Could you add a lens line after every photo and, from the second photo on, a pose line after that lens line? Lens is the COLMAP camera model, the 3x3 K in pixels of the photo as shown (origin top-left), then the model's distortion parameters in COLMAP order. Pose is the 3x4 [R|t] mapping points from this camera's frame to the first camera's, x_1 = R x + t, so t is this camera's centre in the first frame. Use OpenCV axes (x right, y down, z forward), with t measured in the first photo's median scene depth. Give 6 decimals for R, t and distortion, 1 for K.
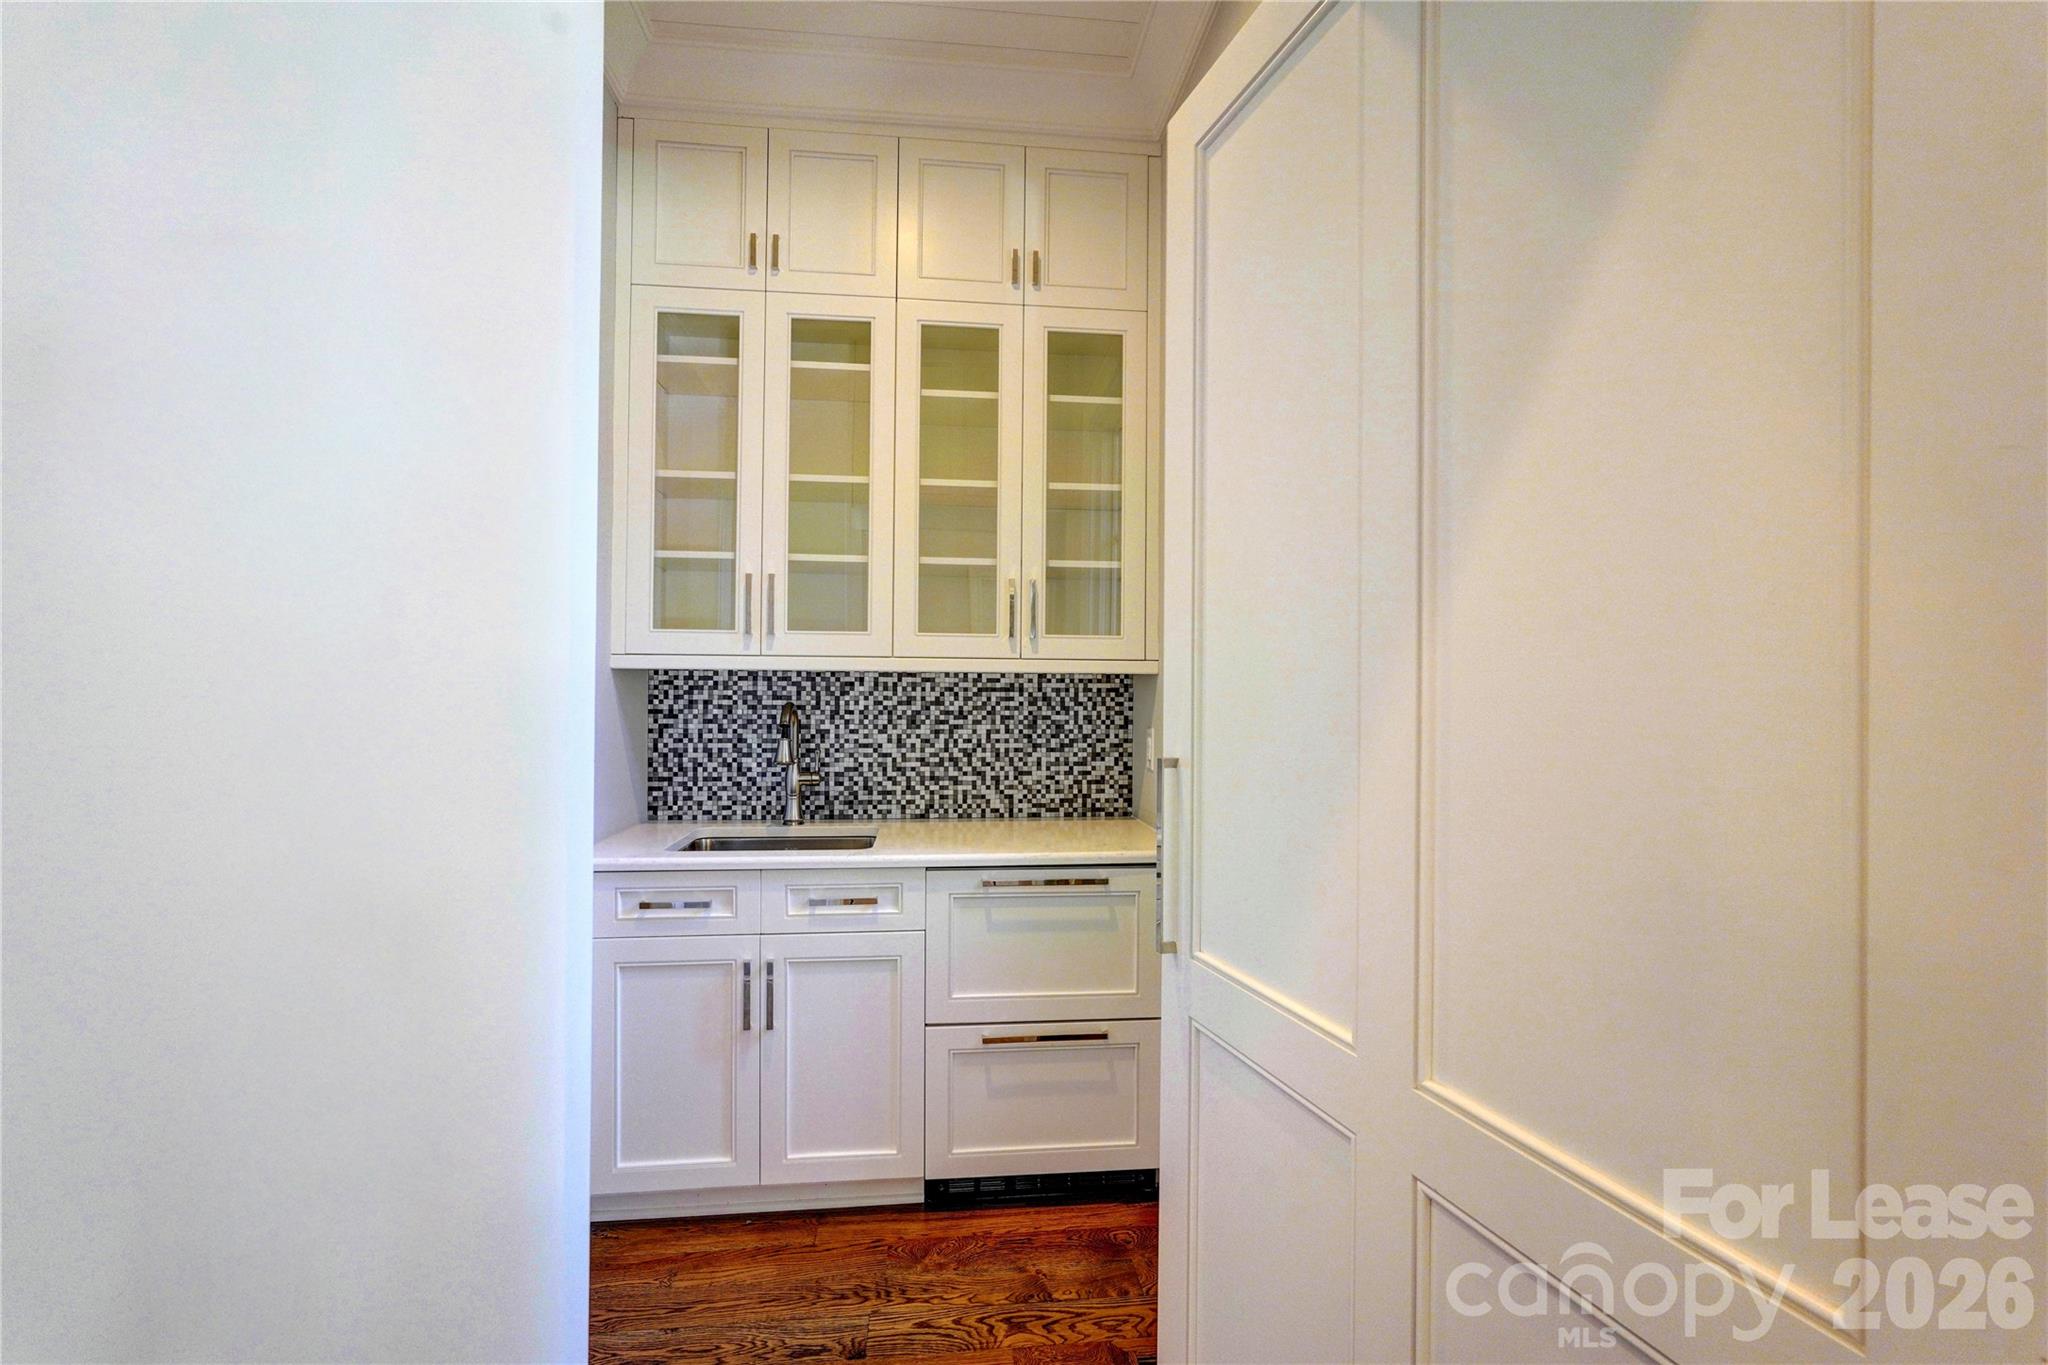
lens RADIAL K [[896.9, 0, 1025.9], [0, 896.9, 679.6], [0, 0, 1]] dist [-0.012382, 0.004219]
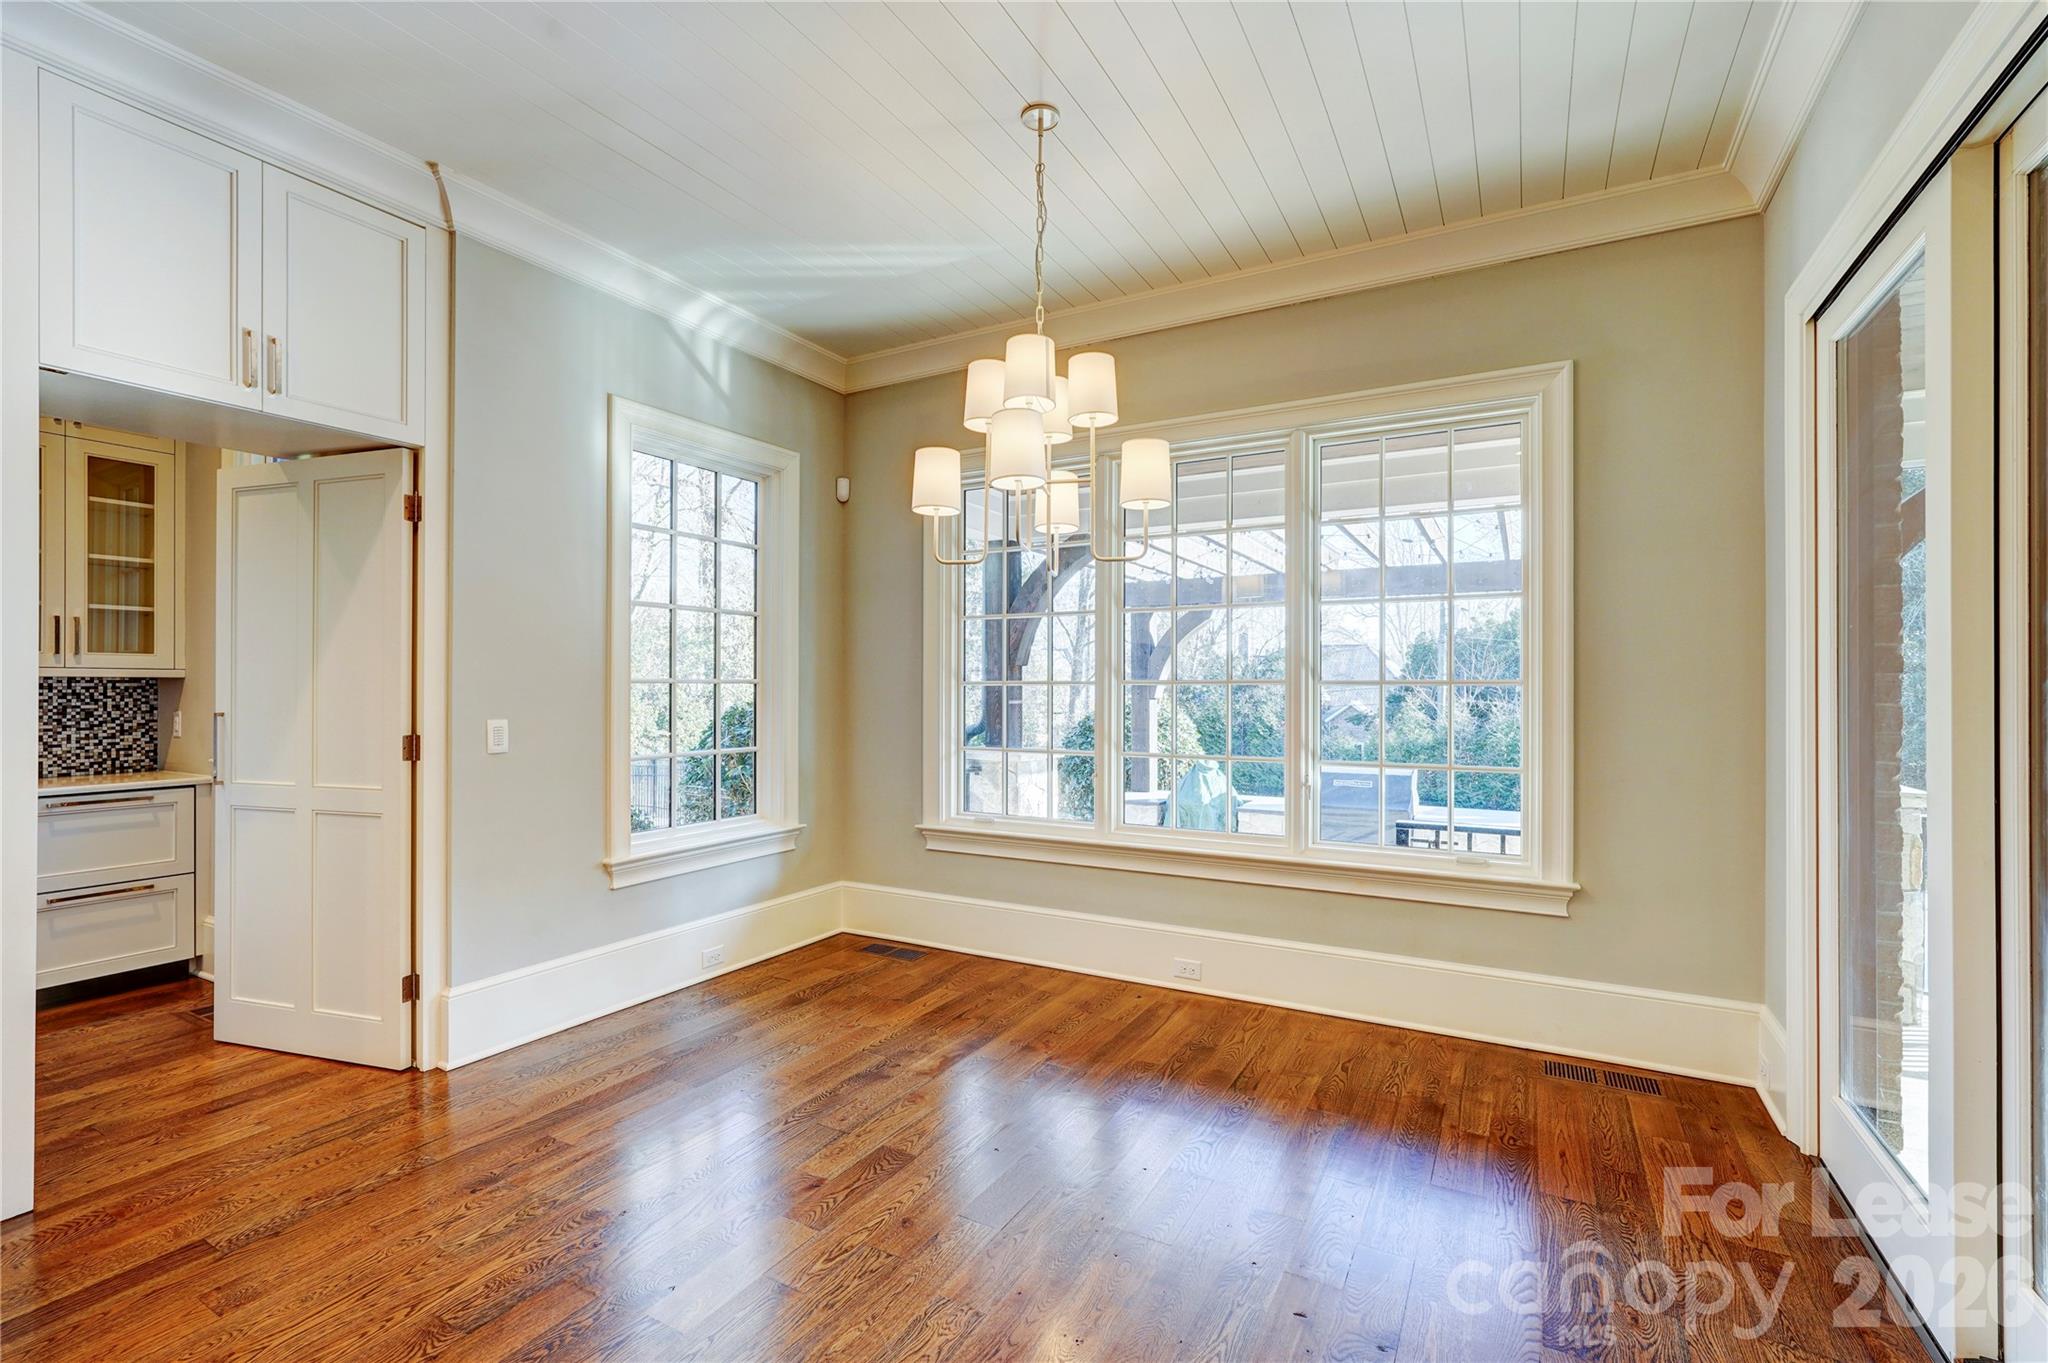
lens RADIAL K [[896.9, 0, 1039.5], [0, 896.9, 683.3], [0, 0, 1]] dist [-0.012382, 0.004219]
pose [[0.568370, -0.002836, 0.822768, -0.279528], [-0.006997, 0.999941, 0.008281, -0.019012], [-0.822744, -0.010464, 0.568316, -1.116999]]
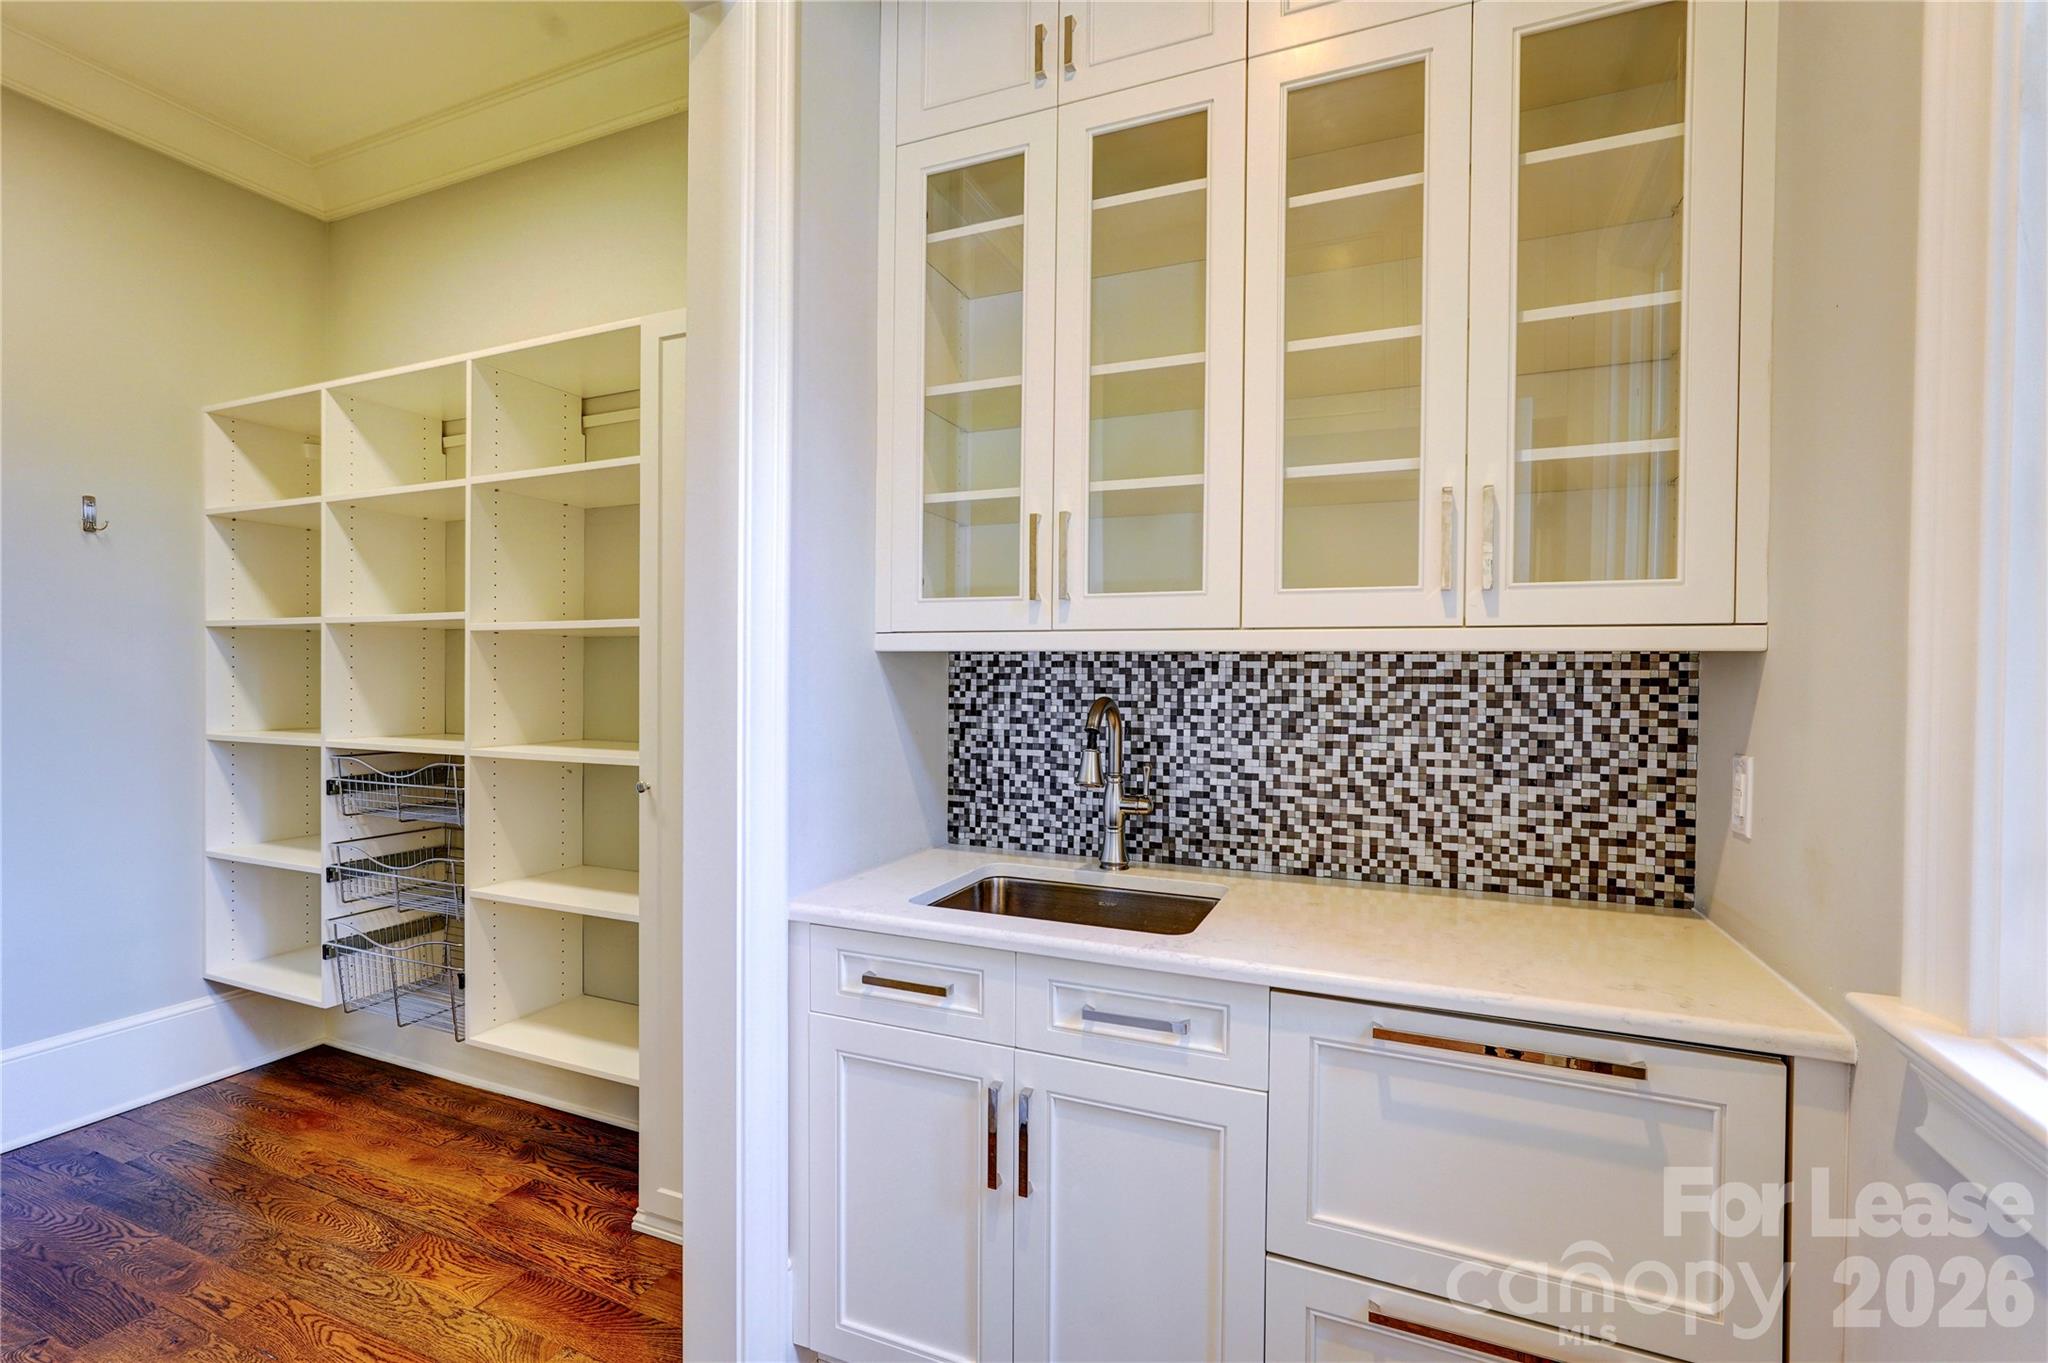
lens RADIAL K [[896.9, 0, 1036.7], [0, 896.9, 684.5], [0, 0, 1]] dist [-0.012382, 0.004219]
pose [[0.877879, 0.005796, -0.478848, 0.025655], [0.001526, 0.999888, 0.014901, 0.004607], [0.478881, -0.013812, 0.877771, 0.333374]]
